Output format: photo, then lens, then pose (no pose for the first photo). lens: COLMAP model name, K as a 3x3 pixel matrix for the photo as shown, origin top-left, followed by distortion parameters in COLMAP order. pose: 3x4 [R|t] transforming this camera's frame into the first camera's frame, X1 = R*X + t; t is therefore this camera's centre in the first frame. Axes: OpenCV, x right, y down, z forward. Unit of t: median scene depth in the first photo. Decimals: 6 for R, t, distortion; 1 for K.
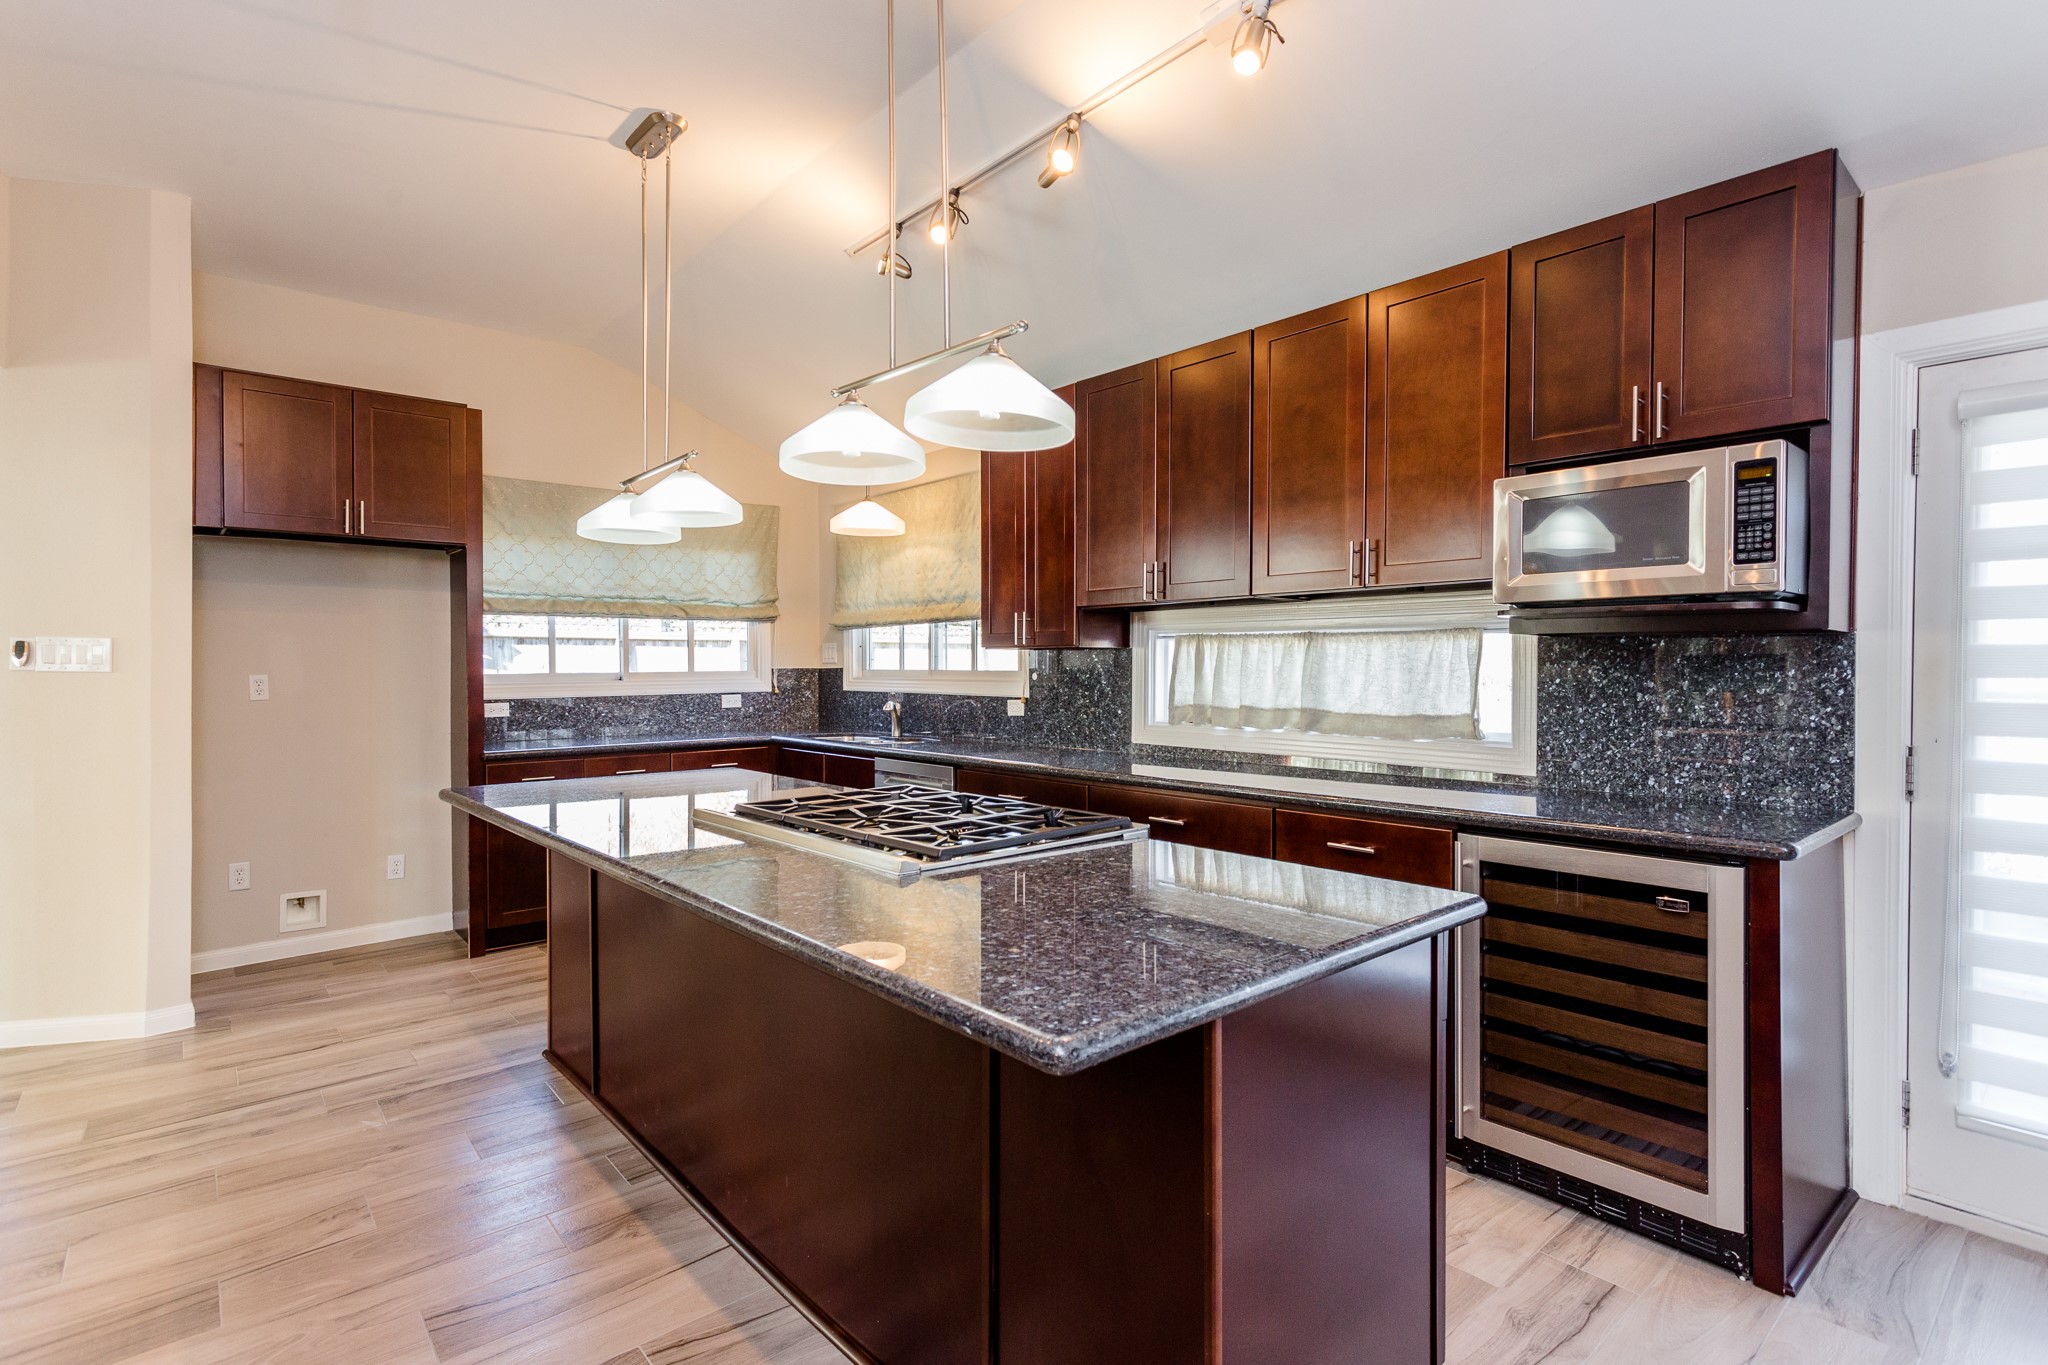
lens RADIAL K [[974.6, 0, 1024.3], [0, 974.6, 679.5], [0, 0, 1]] dist [0.000396, 0.004222]
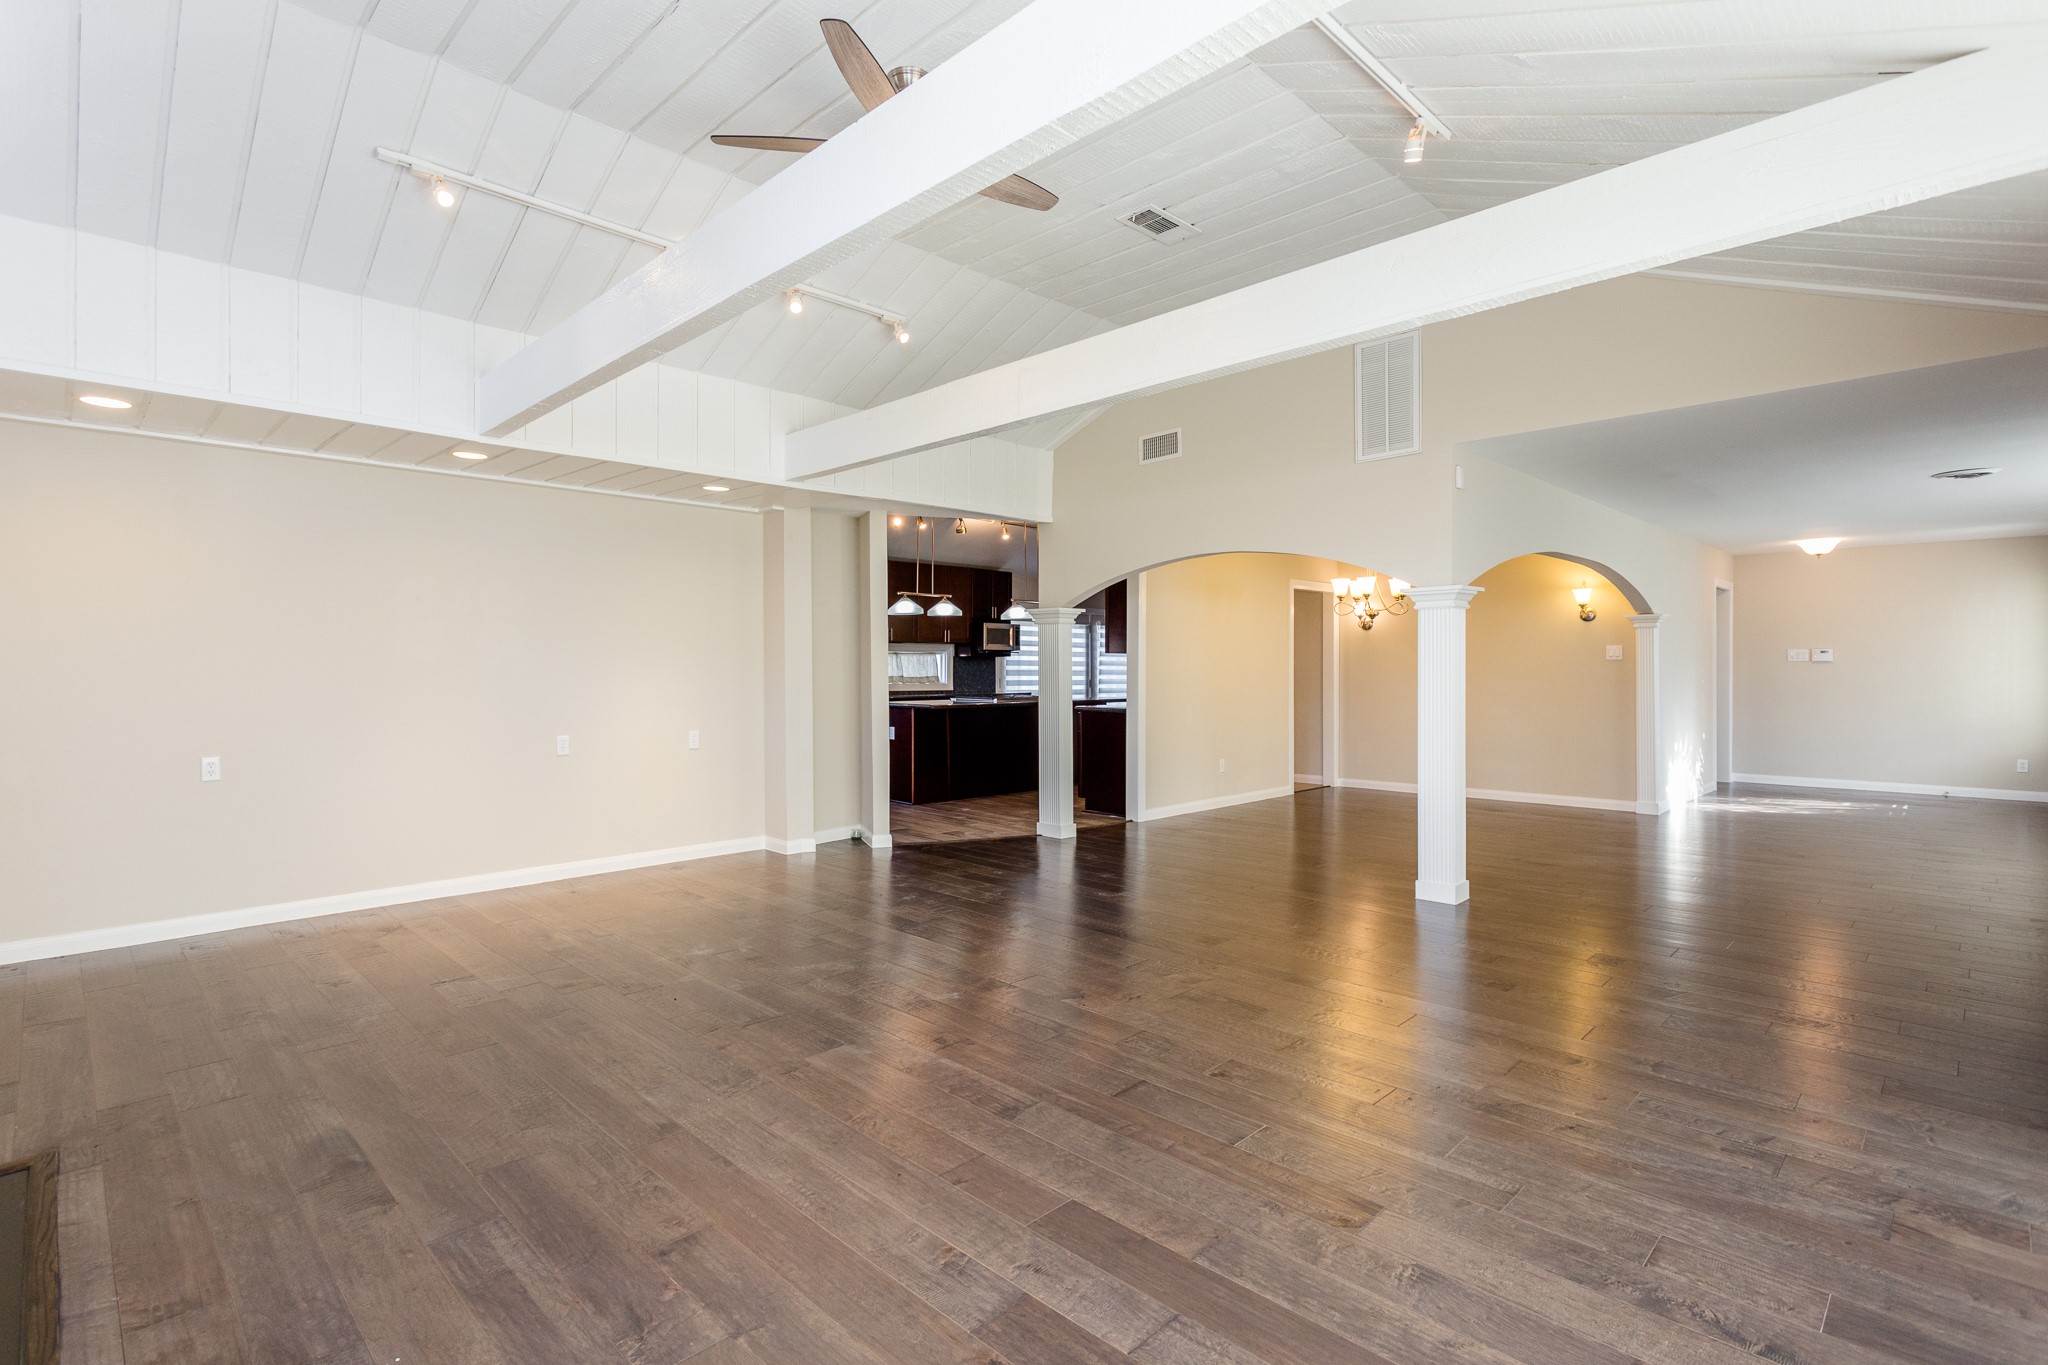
lens RADIAL K [[974.6, 0, 1018.9], [0, 974.6, 672.1], [0, 0, 1]] dist [0.000396, 0.004222]
pose [[-0.068401, -0.002815, 0.997654, -3.135271], [0.010510, 0.999938, 0.003542, 0.008981], [-0.997603, 0.010728, -0.068367, 0.844210]]
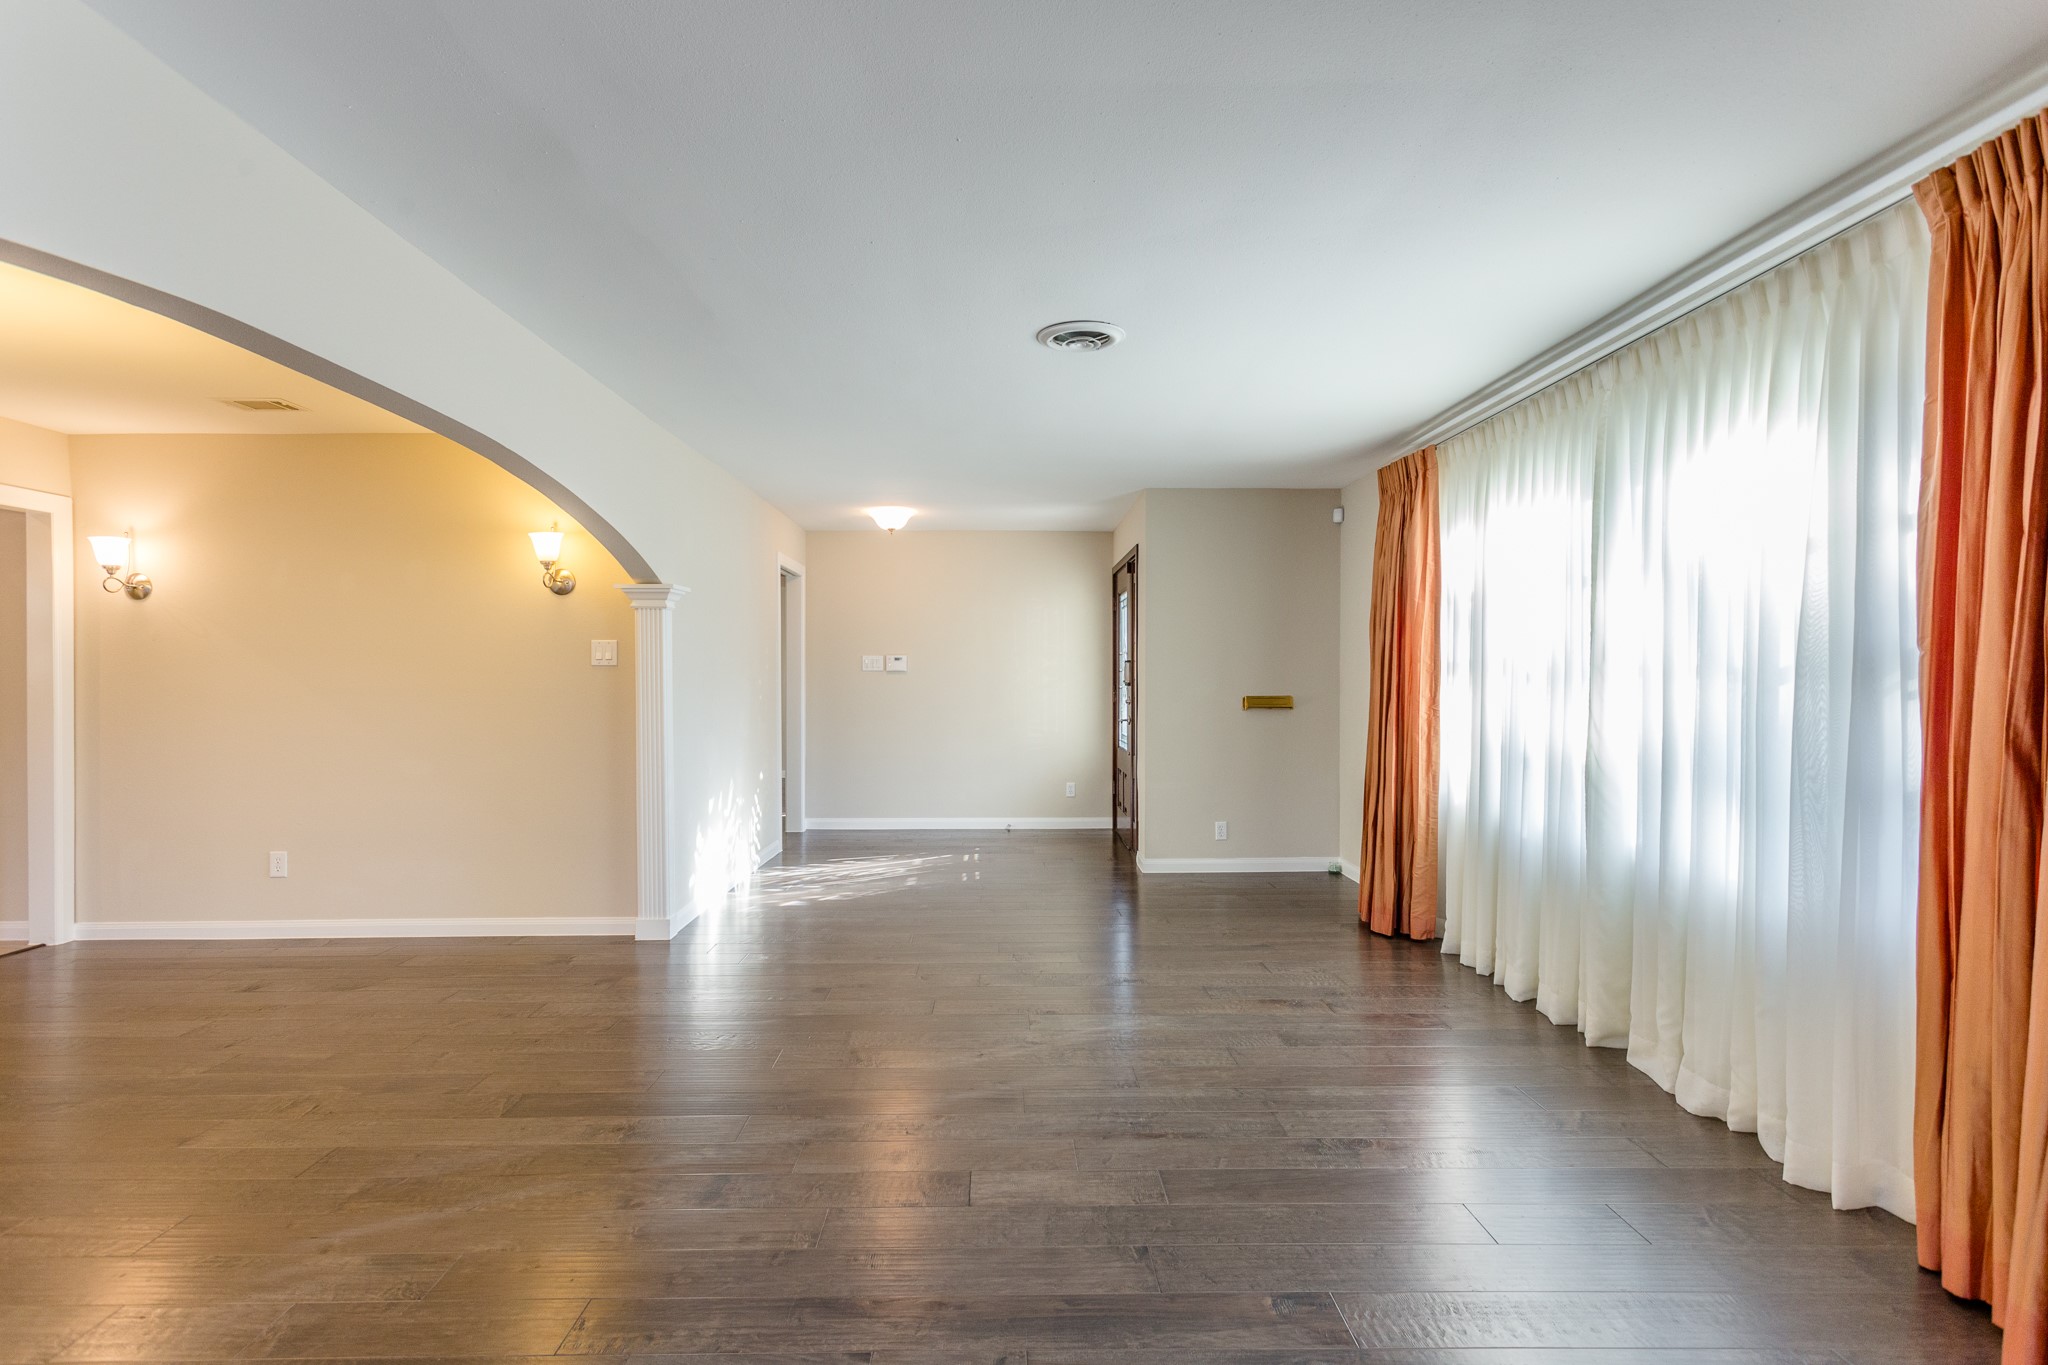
lens RADIAL K [[974.6, 0, 1009.3], [0, 974.6, 677.8], [0, 0, 1]] dist [0.000396, 0.004222]
pose [[-0.761407, 0.003686, 0.648263, -2.074465], [0.009639, 0.999938, 0.005636, 0.017972], [-0.648202, 0.010540, -0.761395, -0.178503]]
